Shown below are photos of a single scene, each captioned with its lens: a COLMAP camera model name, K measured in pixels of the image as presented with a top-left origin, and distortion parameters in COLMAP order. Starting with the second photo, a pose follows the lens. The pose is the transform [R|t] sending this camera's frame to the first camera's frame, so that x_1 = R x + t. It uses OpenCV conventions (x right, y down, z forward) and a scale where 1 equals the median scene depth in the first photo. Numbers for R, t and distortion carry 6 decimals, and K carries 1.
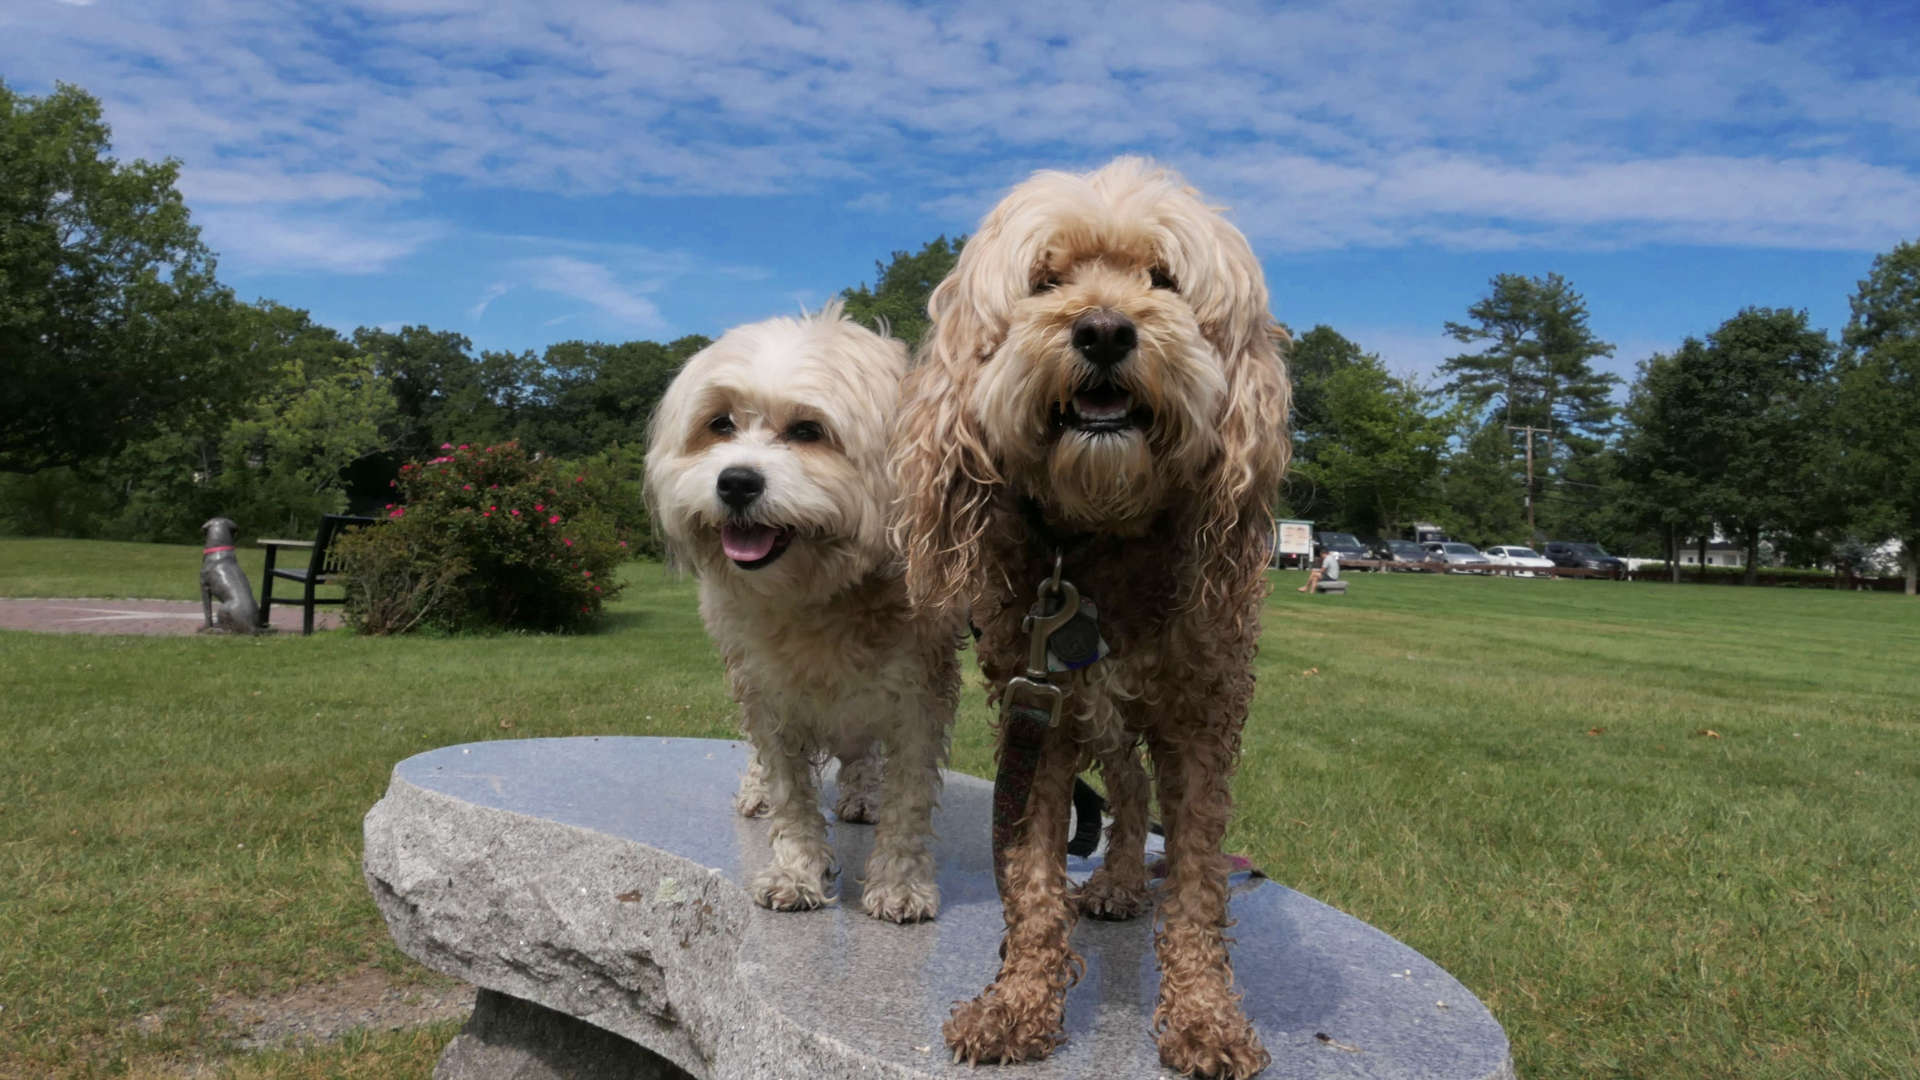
lens RADIAL K [[1277.0, 0, 916.0], [0, 1277.0, 537.3], [0, 0, 1]] dist [-0.003018, 0.001254]
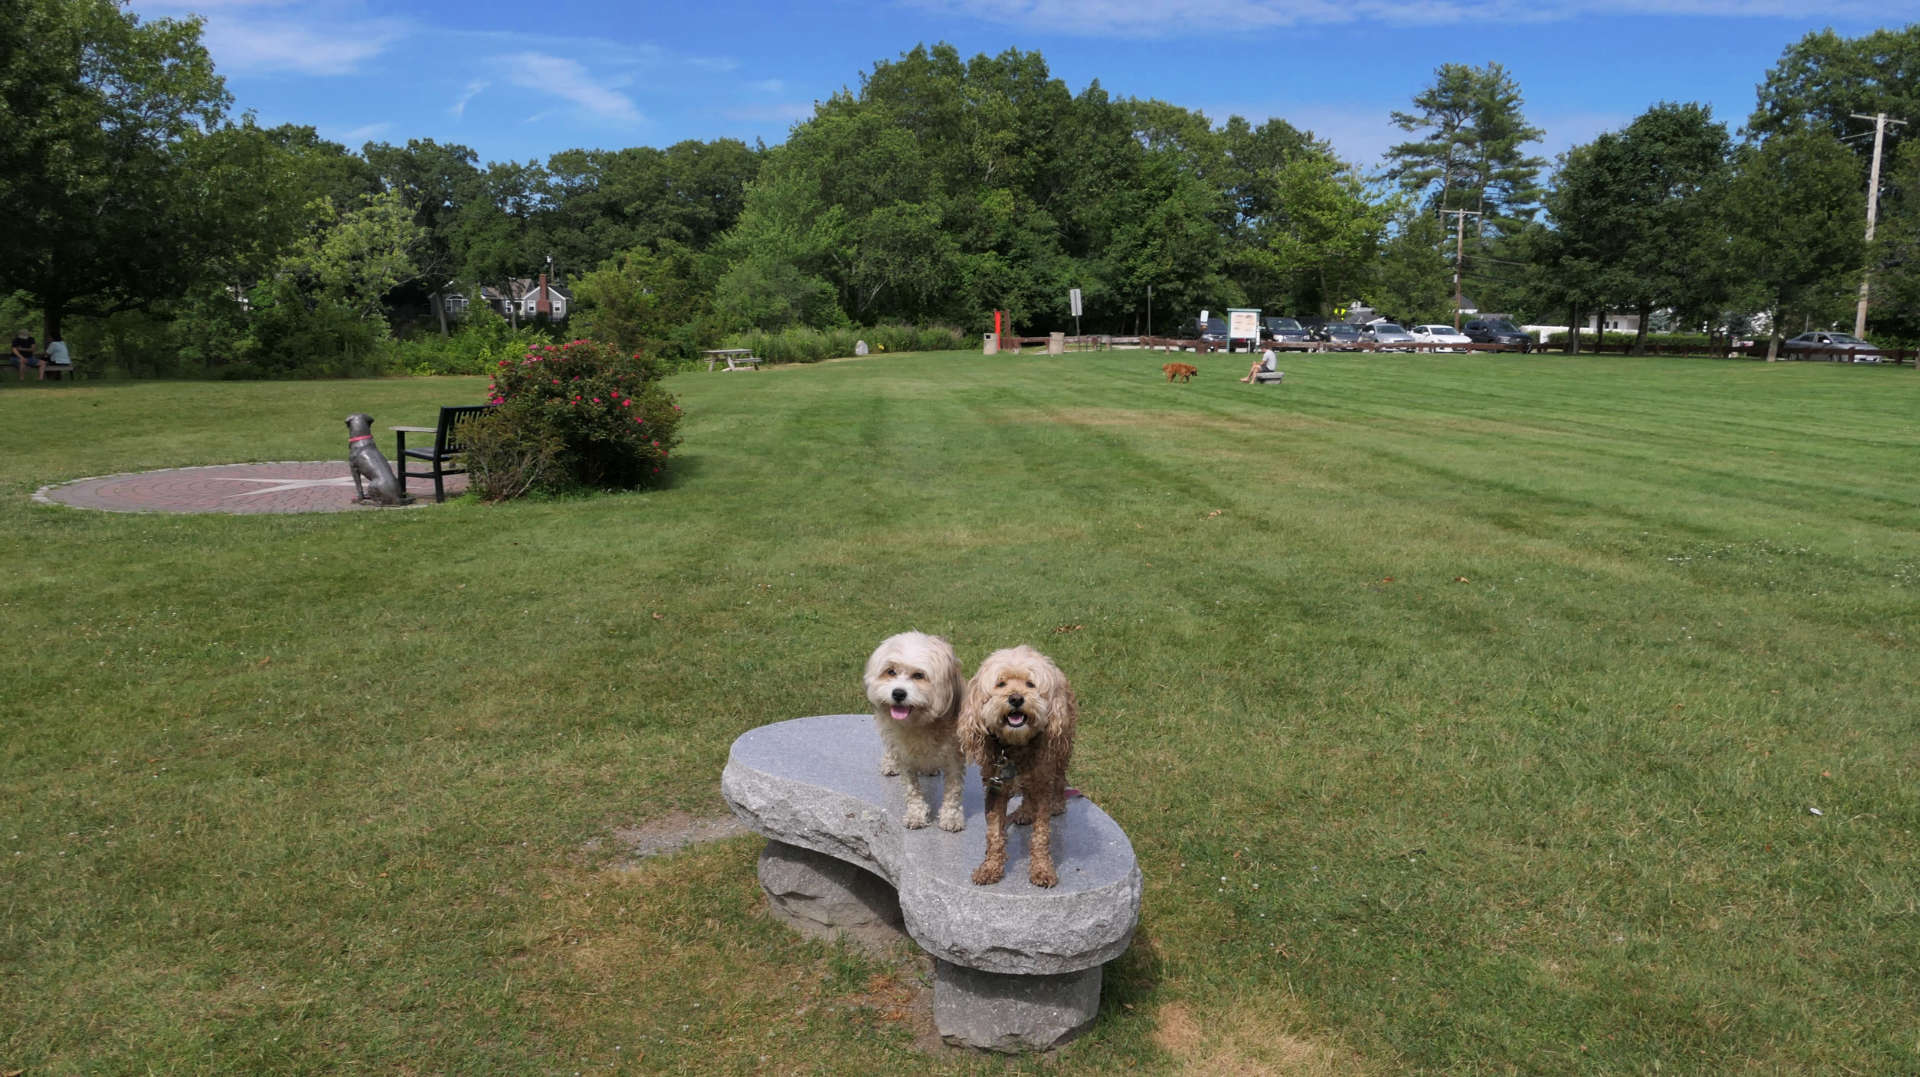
lens RADIAL K [[1411.7, 0, 960.0], [0, 1411.7, 538.5], [0, 0, 1]] dist [0.006153, 0.003464]
pose [[0.998442, -0.033092, 0.044927, -0.014004], [0.020587, 0.966823, 0.254615, -0.136885], [-0.051863, -0.253293, 0.965998, -0.230320]]
